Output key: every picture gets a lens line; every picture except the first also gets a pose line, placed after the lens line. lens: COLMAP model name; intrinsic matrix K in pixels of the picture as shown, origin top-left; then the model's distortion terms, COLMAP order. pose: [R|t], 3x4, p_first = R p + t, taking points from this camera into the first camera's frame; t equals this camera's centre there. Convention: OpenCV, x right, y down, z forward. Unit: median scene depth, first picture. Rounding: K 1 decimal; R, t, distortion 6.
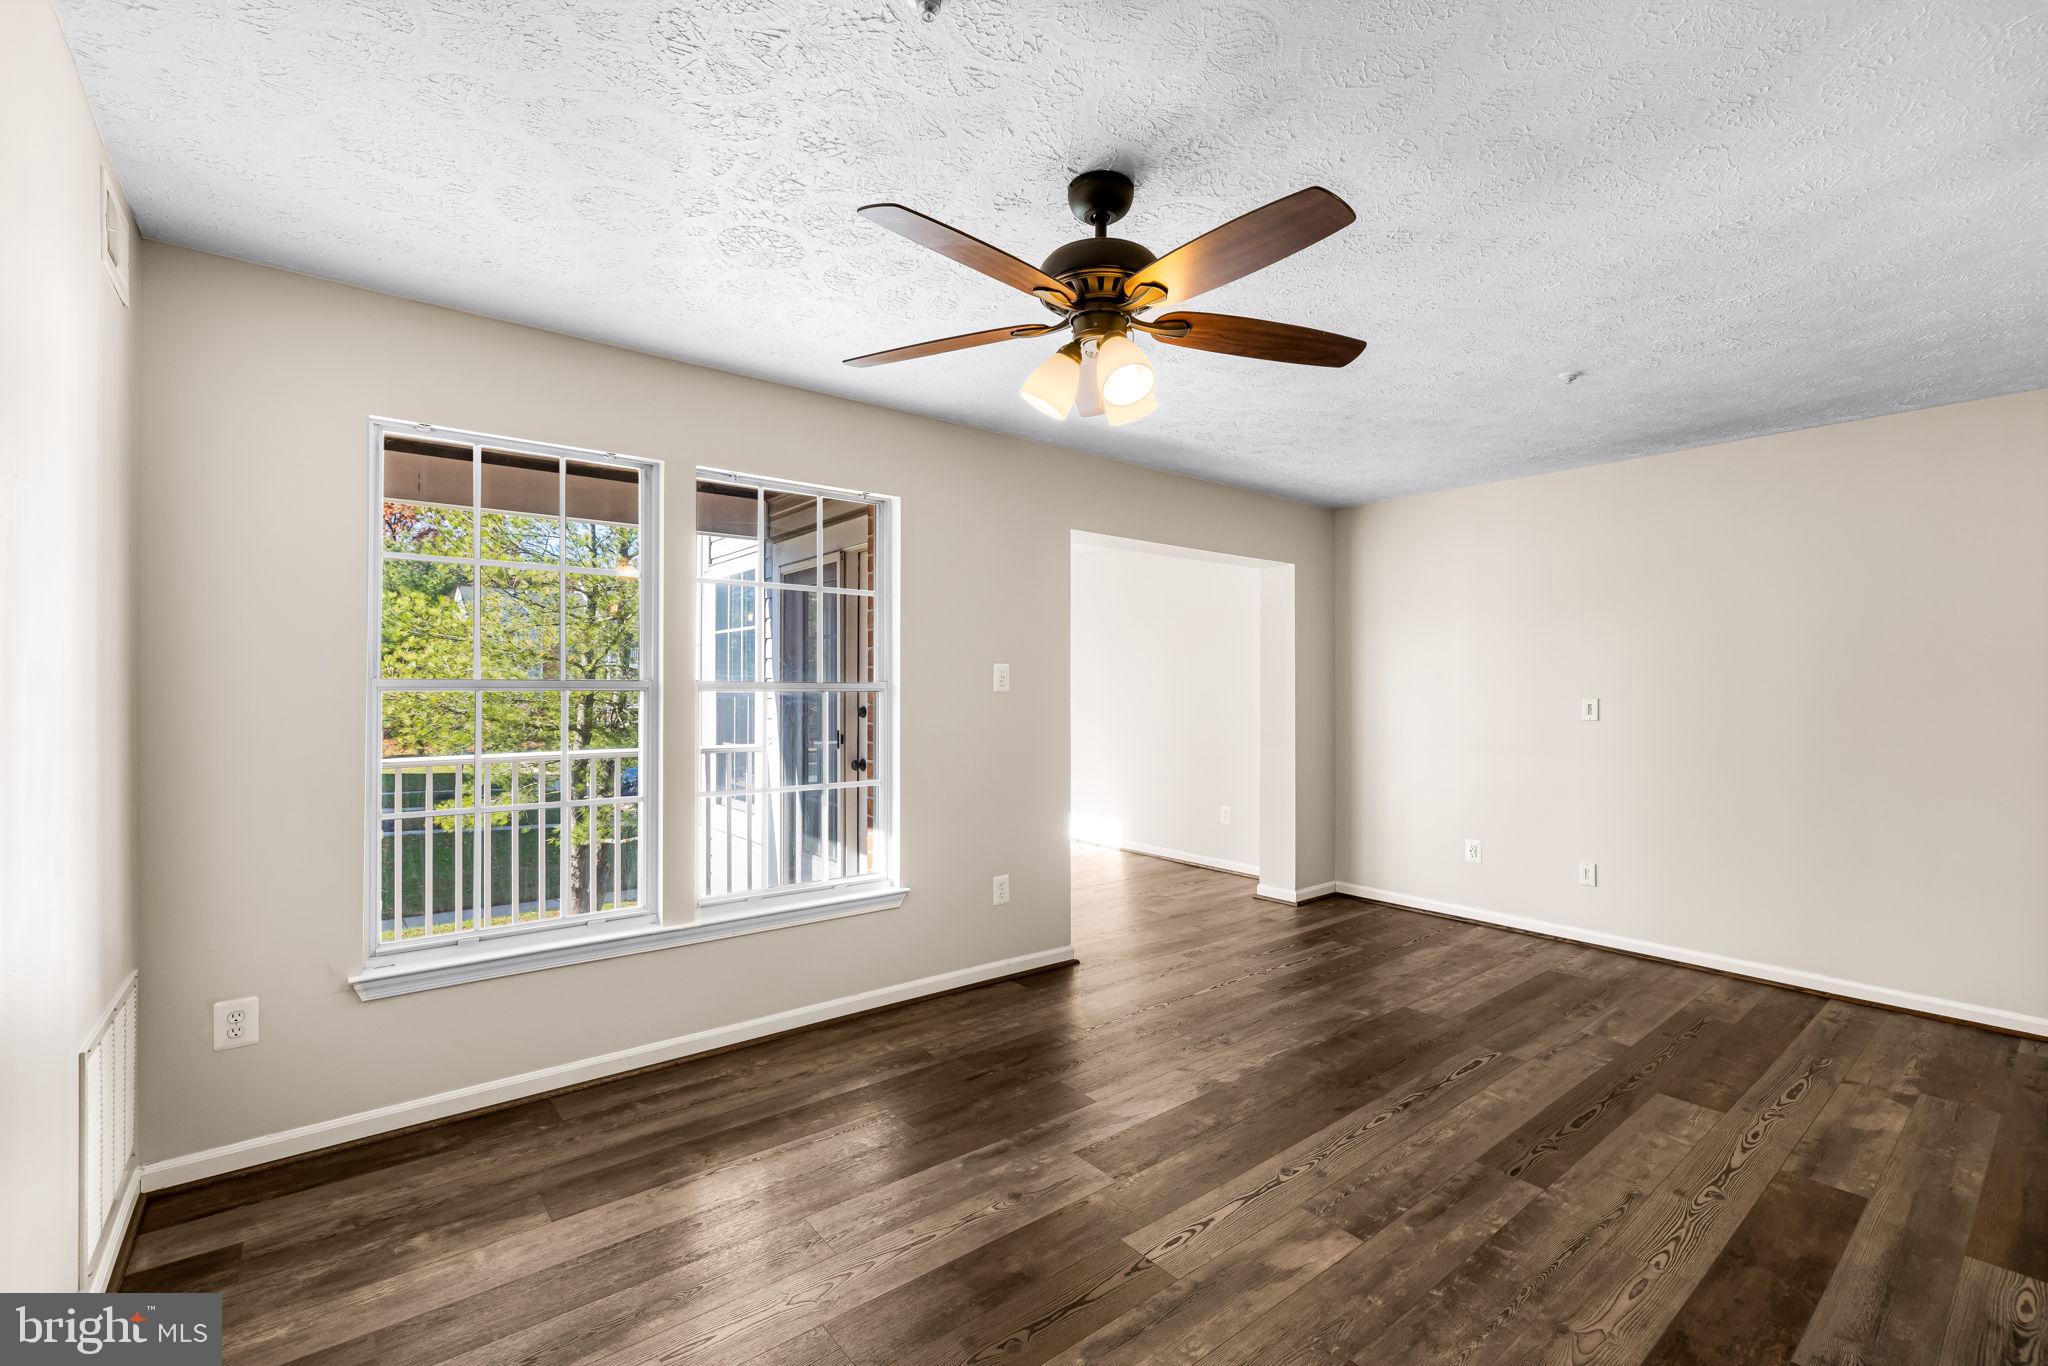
lens RADIAL K [[878.1, 0, 1024.0], [0, 878.1, 683.0], [0, 0, 1]] dist [-0.000338, -0.001065]
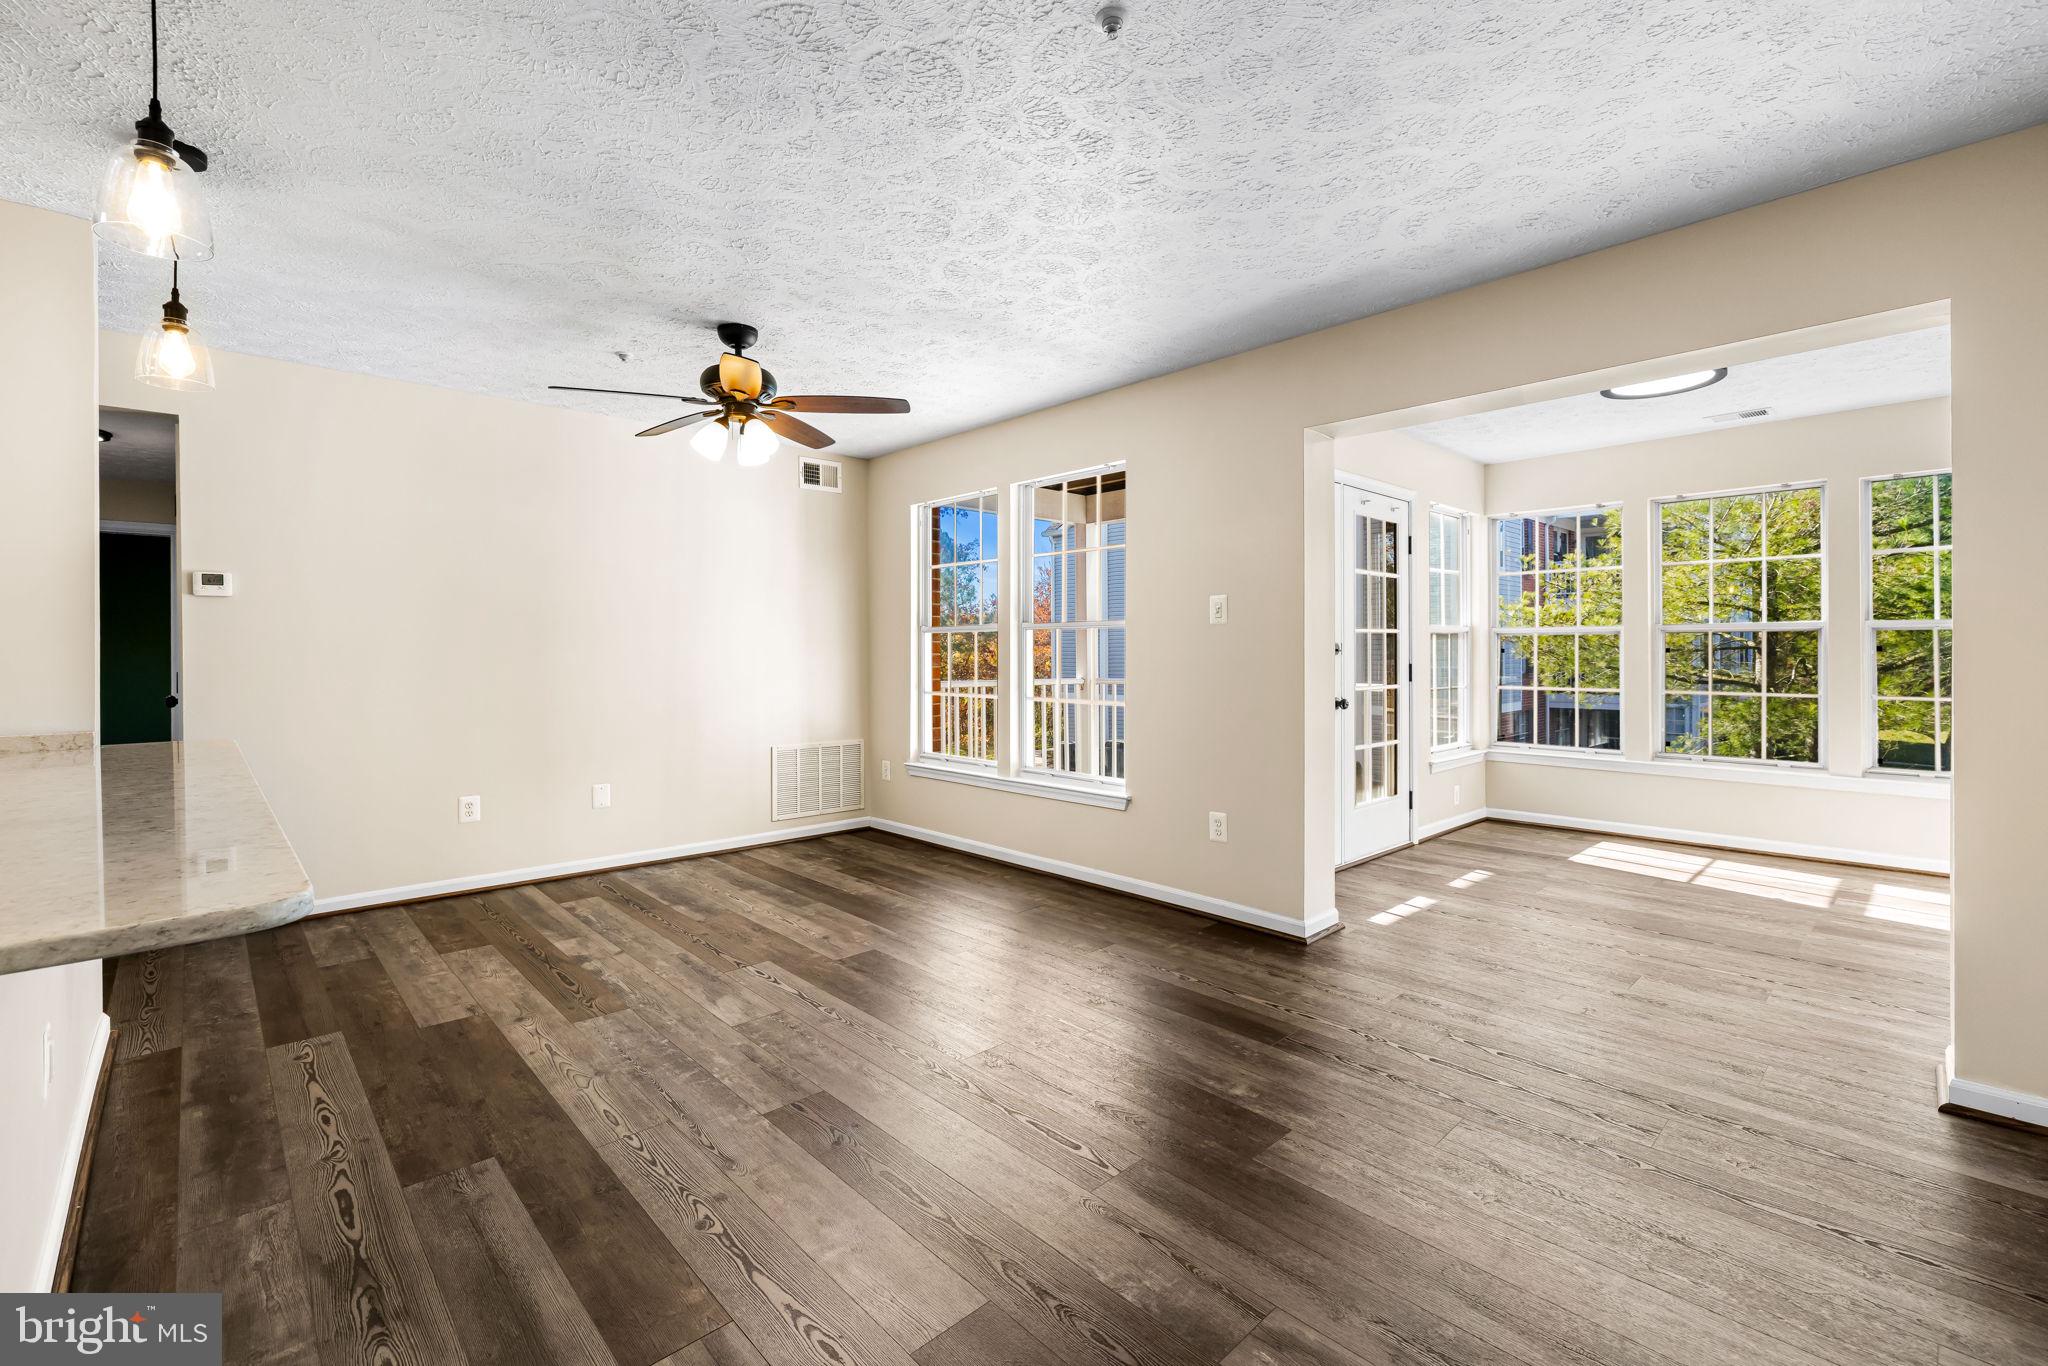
lens RADIAL K [[878.6, 0, 1025.4], [0, 878.6, 650.9], [0, 0, 1]] dist [0.000106, 0.000286]
pose [[0.081510, -0.002991, -0.996668, 1.753937], [0.012730, 0.999917, -0.001960, 0.074628], [0.996591, -0.012528, 0.081541, 1.341894]]
